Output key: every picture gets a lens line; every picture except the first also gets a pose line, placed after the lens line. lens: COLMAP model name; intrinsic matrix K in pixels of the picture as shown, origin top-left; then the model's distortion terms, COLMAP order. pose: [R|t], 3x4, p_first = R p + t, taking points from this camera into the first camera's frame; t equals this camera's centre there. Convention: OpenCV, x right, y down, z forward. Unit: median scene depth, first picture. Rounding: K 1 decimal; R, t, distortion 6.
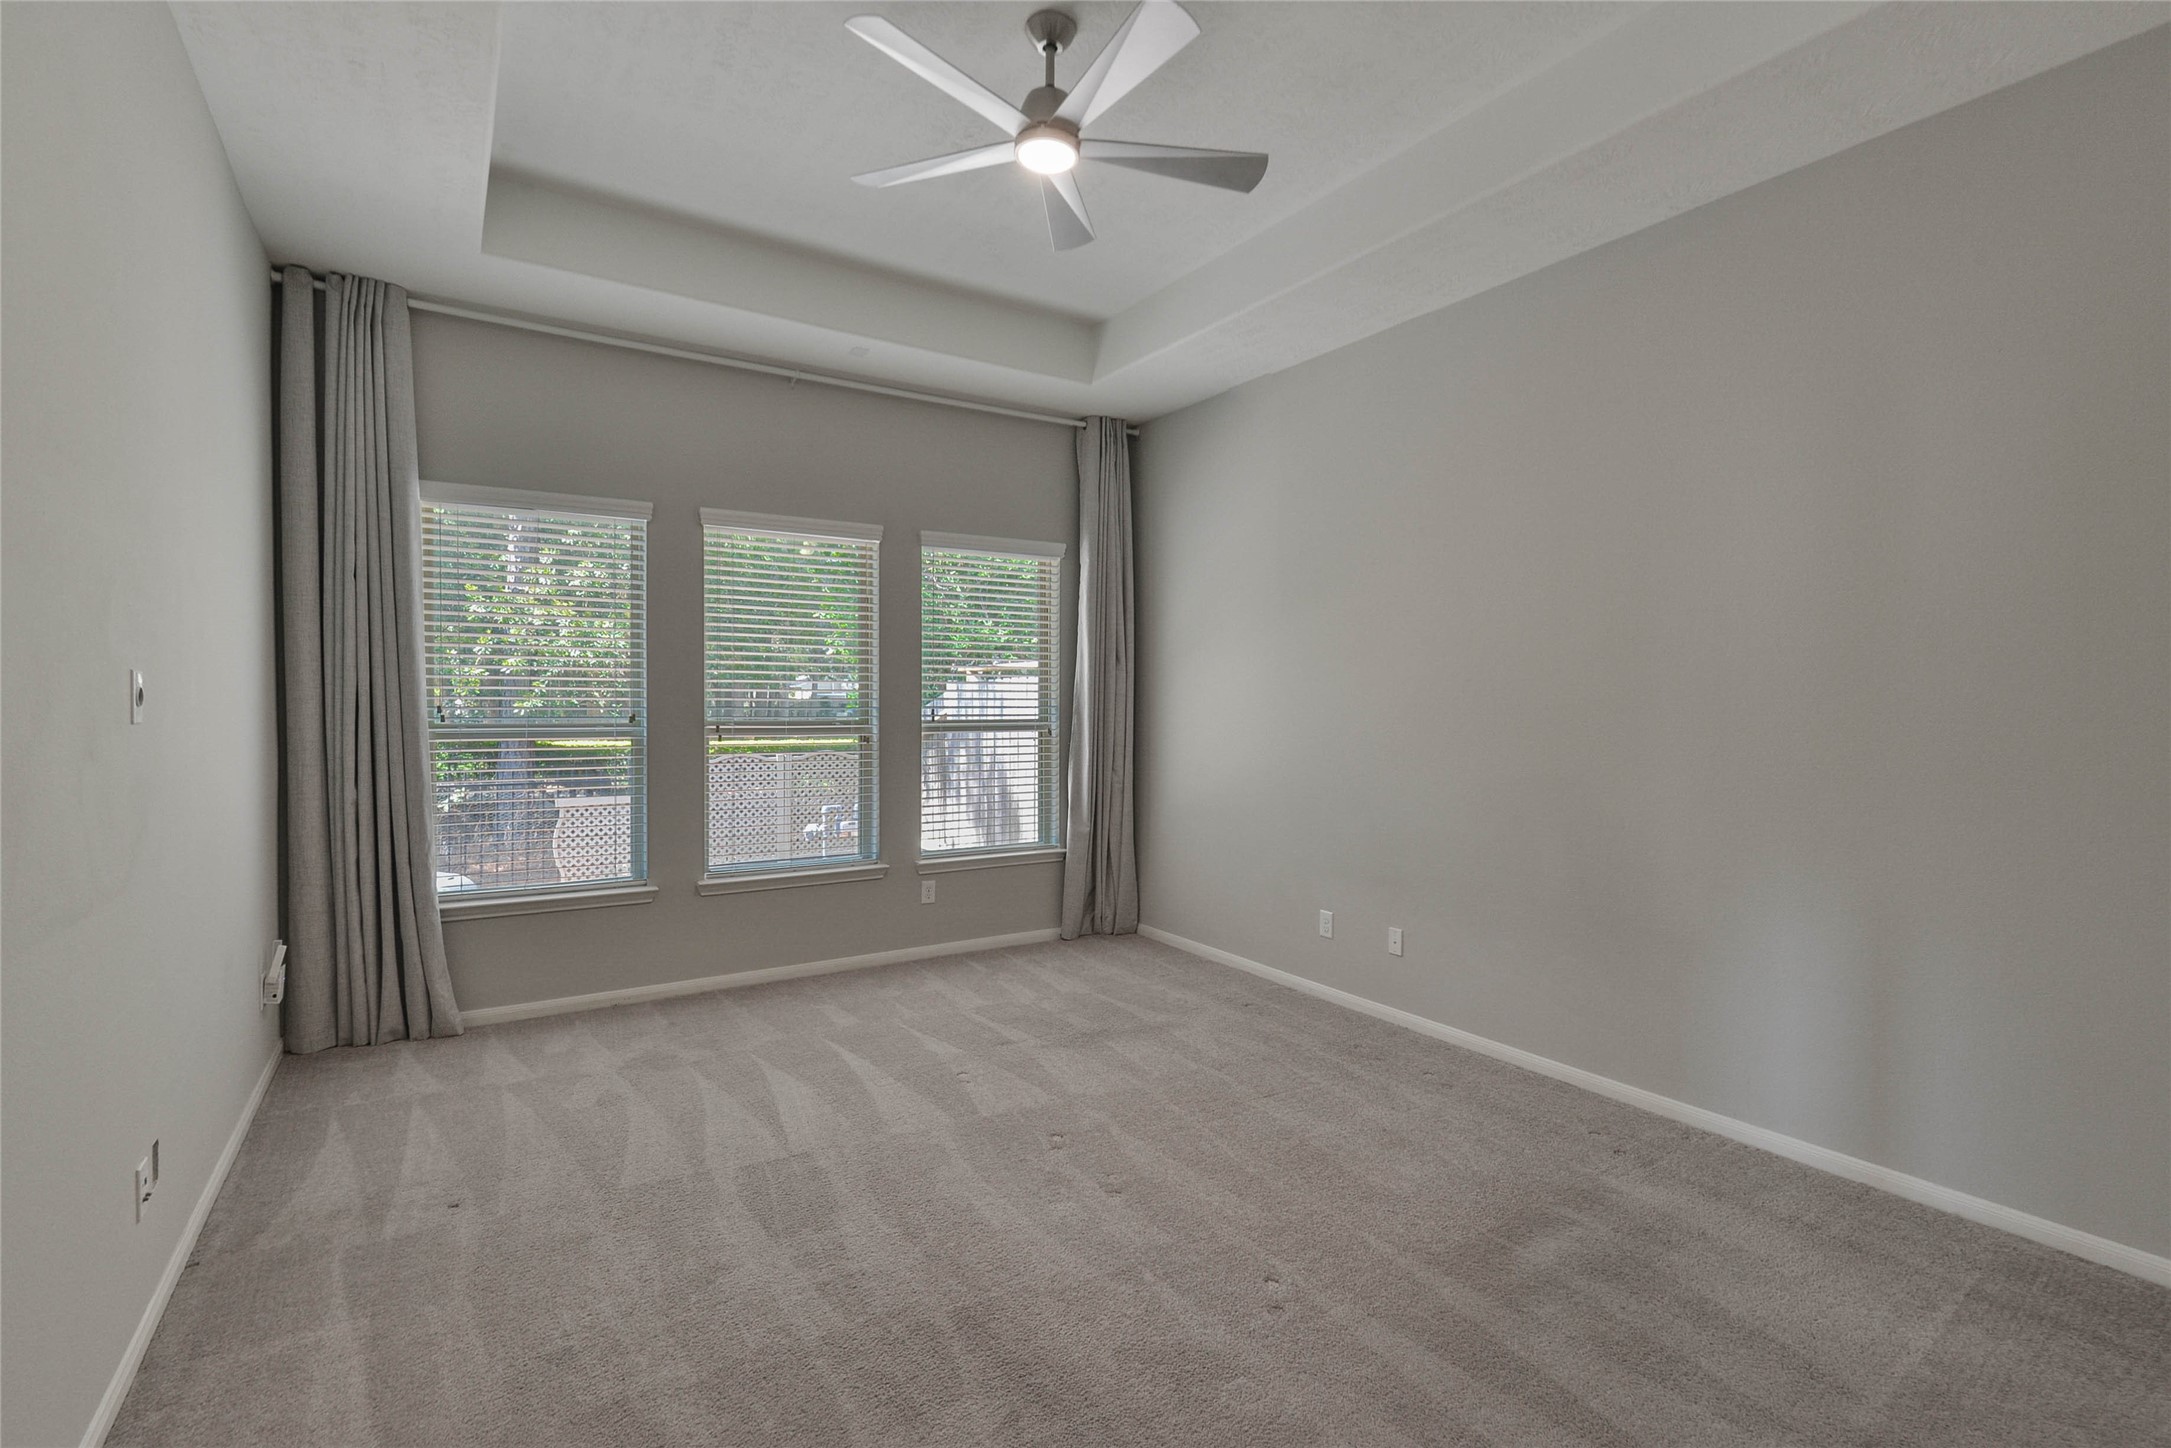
lens RADIAL K [[996.2, 0, 1084.2], [0, 996.2, 724.1], [0, 0, 1]] dist [-0.010197, -0.000325]
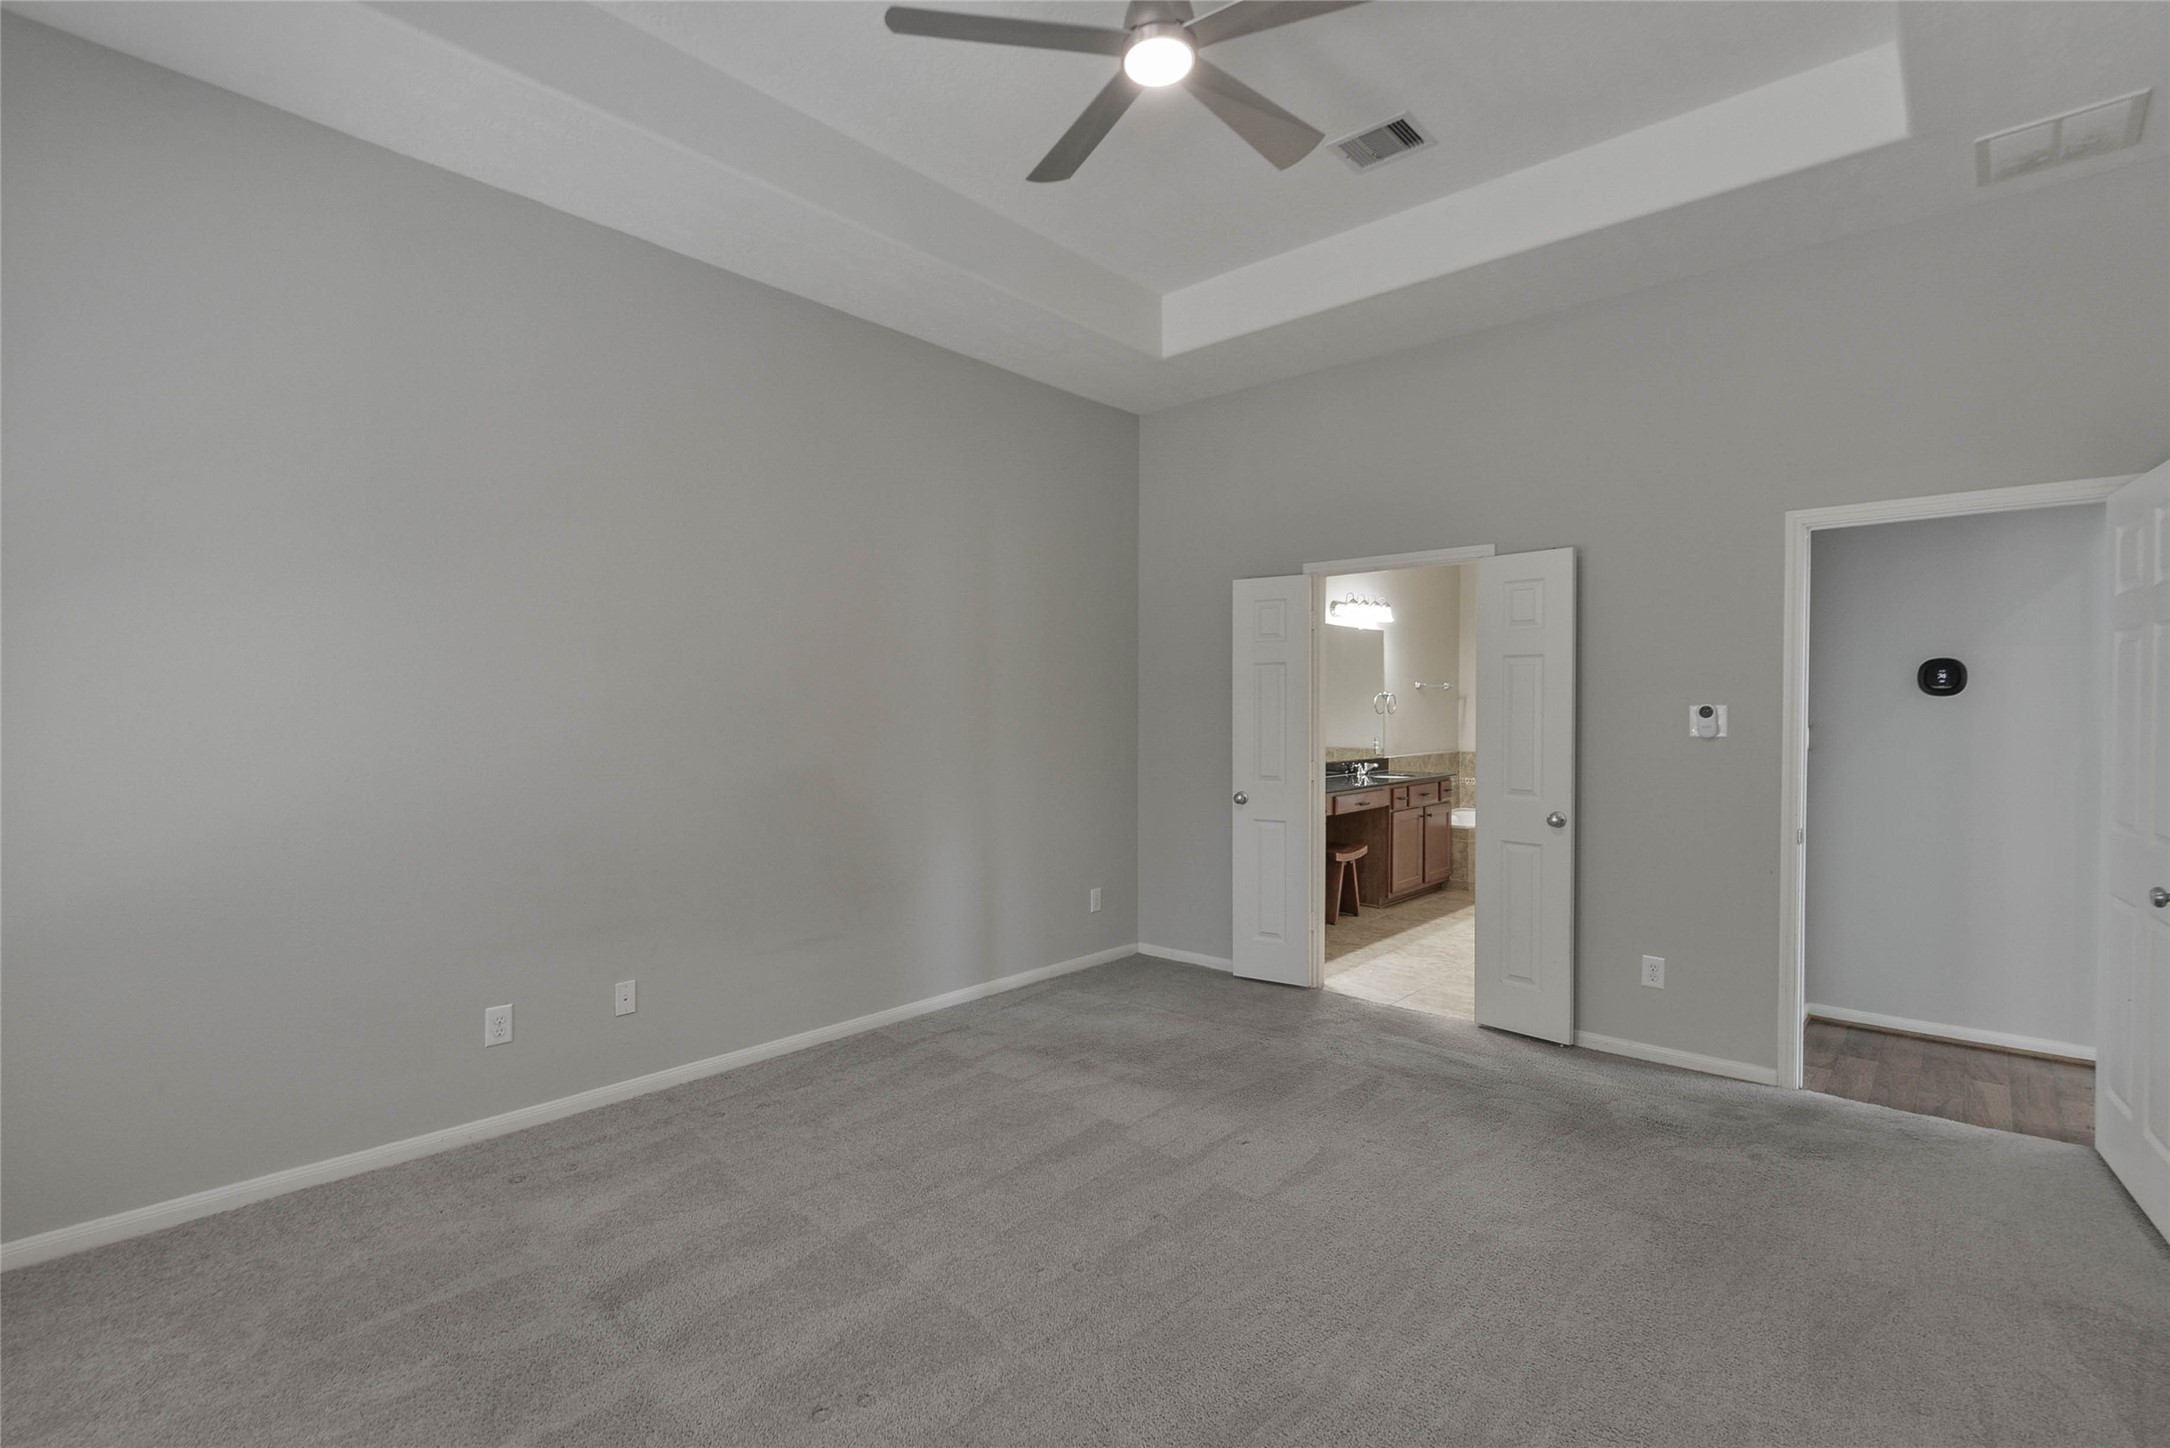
lens RADIAL K [[995.7, 0, 1083.3], [0, 995.7, 717.8], [0, 0, 1]] dist [-0.010197, -0.000325]
pose [[-0.272267, -0.016431, 0.962081, -0.789502], [0.012153, 0.999716, 0.020513, -0.031308], [-0.962145, 0.017277, -0.271990, 1.201245]]
